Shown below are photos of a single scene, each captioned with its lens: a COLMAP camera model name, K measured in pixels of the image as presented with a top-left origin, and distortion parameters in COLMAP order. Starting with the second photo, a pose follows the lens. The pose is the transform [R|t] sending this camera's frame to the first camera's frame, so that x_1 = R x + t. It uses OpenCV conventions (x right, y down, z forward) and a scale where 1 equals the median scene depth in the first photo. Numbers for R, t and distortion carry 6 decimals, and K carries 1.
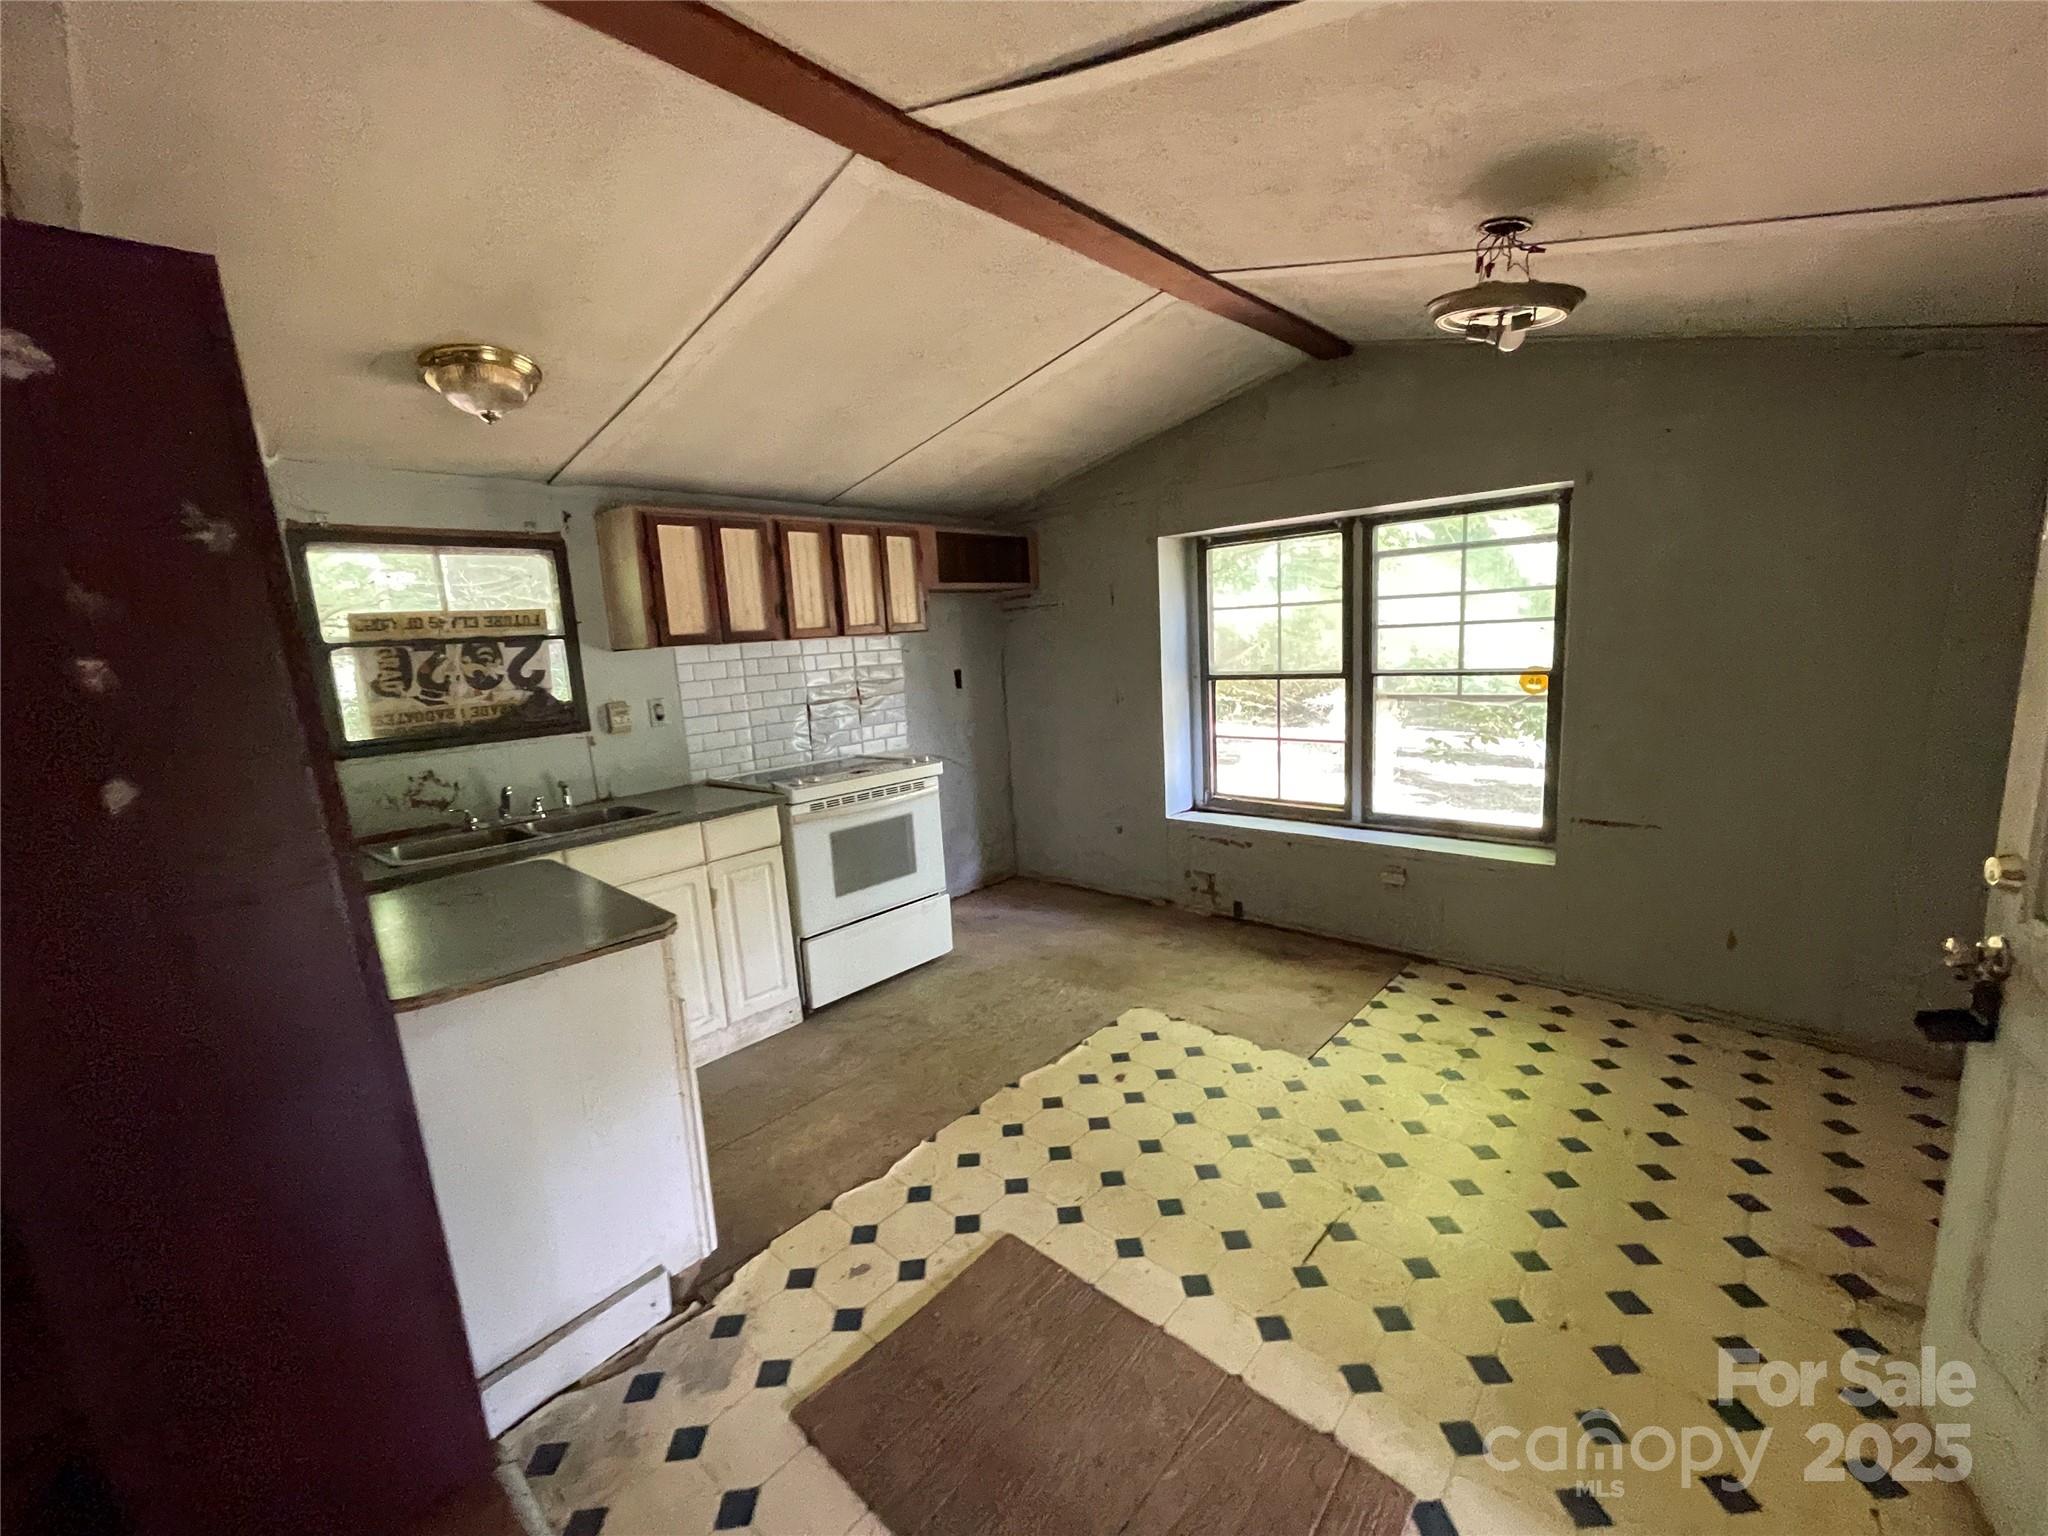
lens RADIAL K [[832.9, 0, 1032.7], [0, 832.9, 754.8], [0, 0, 1]] dist [0.001133, -0.001028]
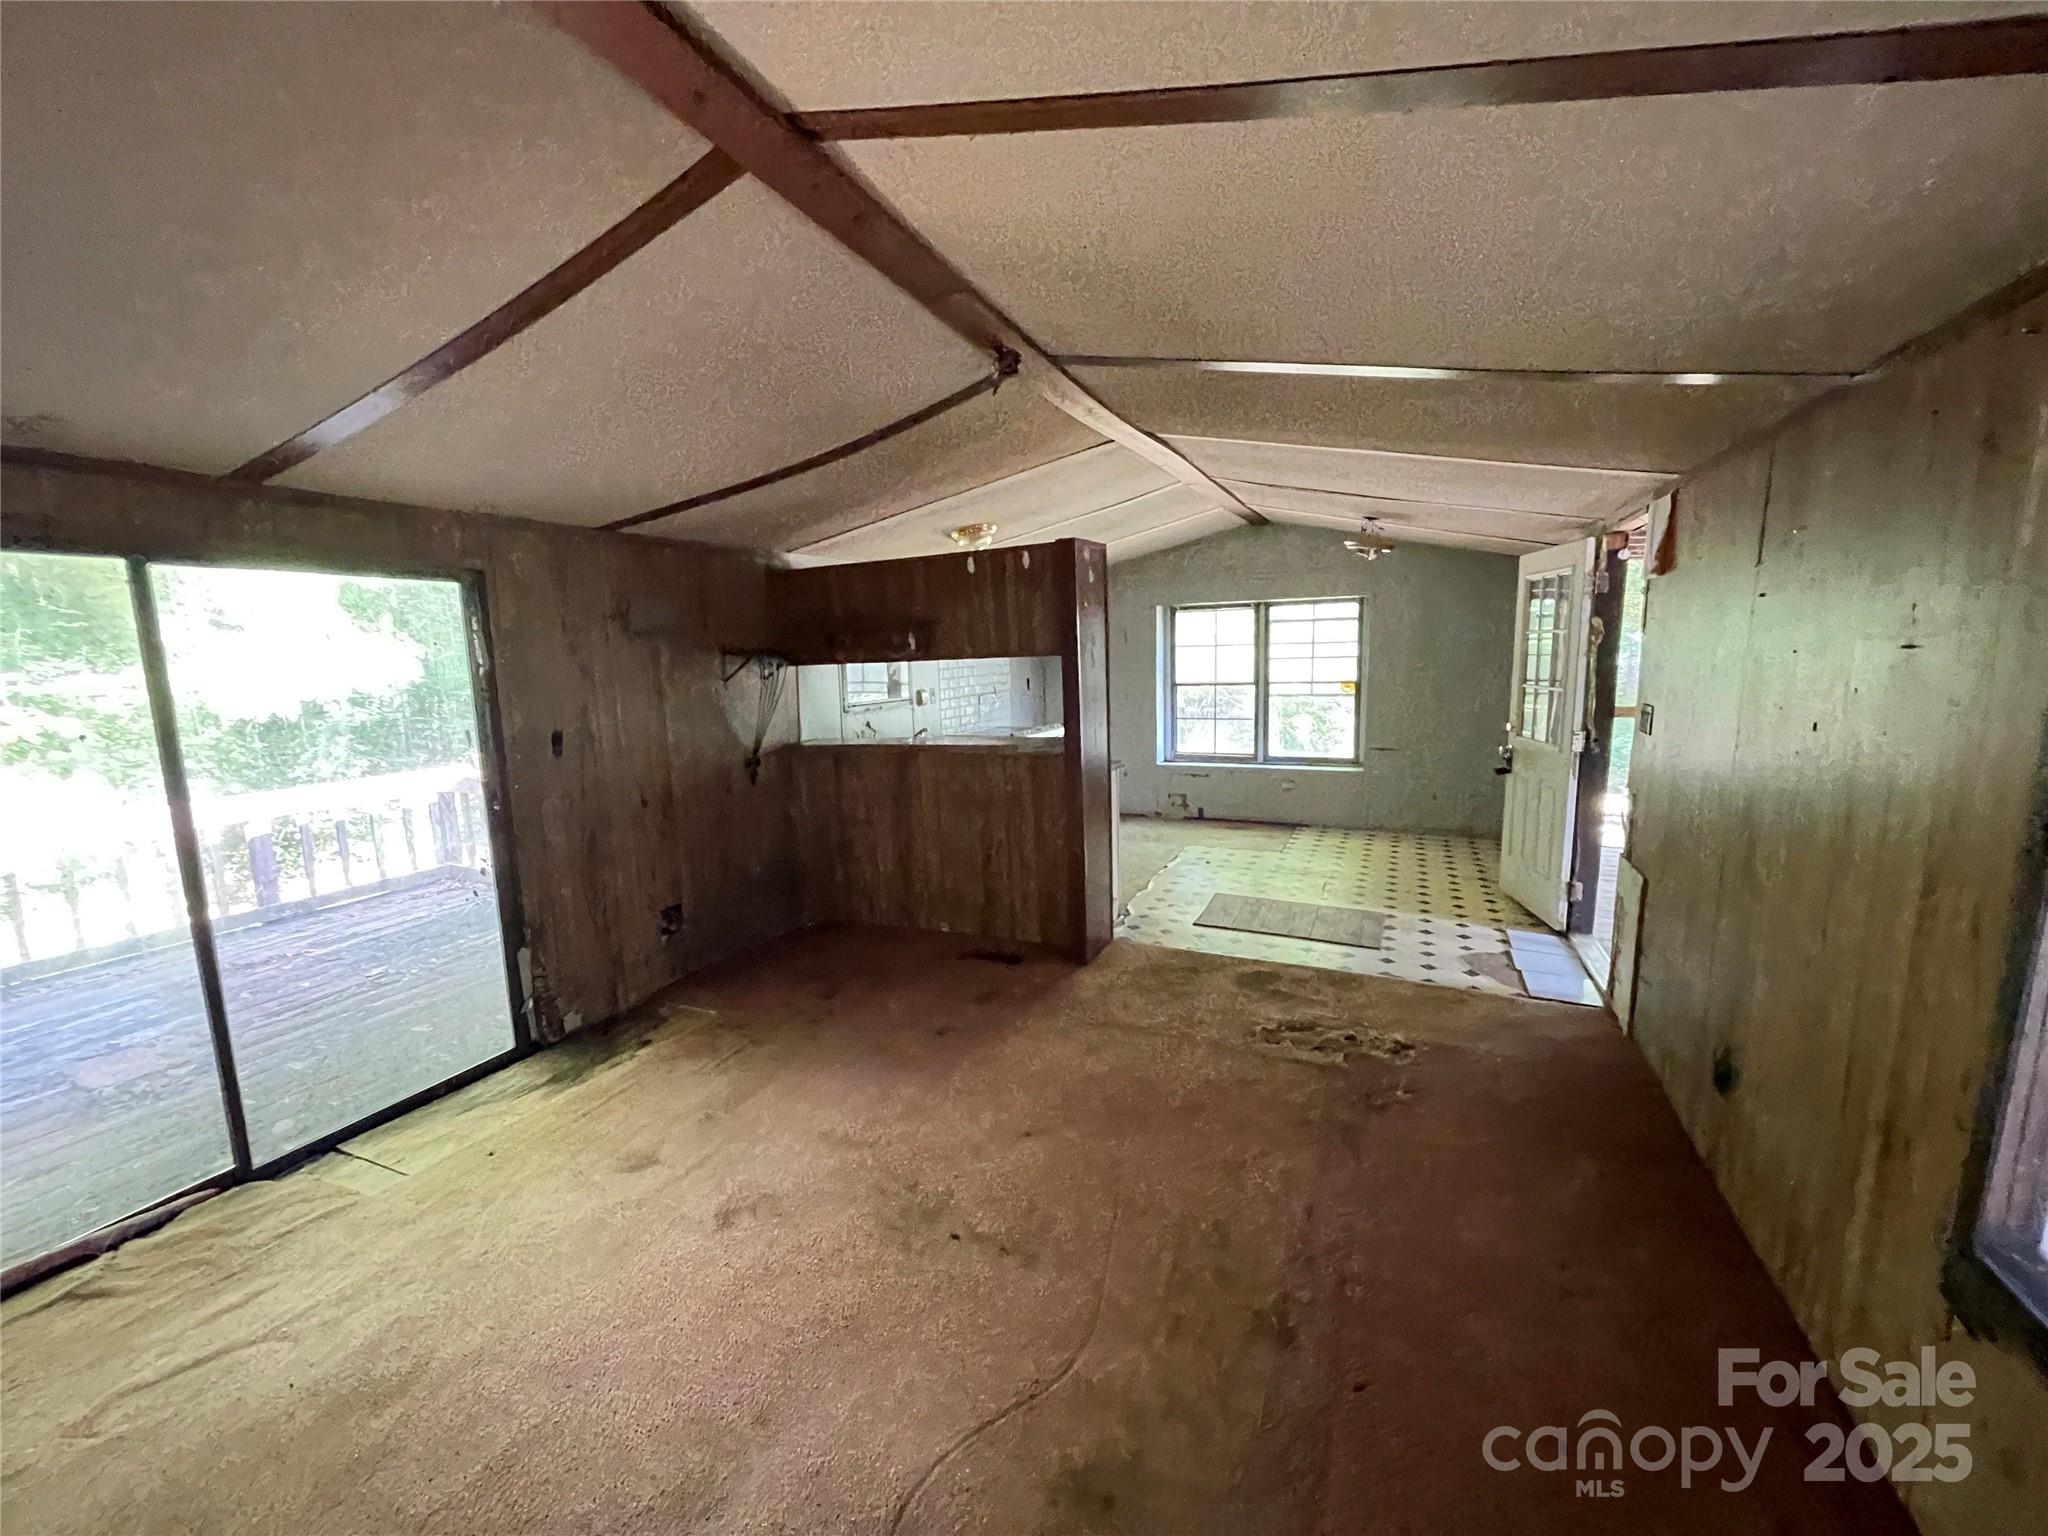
lens RADIAL K [[832.9, 0, 1028.1], [0, 832.9, 751.3], [0, 0, 1]] dist [0.001133, -0.001028]
pose [[0.954621, -0.006046, 0.297761, -0.897019], [0.016689, 0.999309, -0.033217, 0.148143], [-0.297354, 0.036679, 0.954062, -0.852432]]
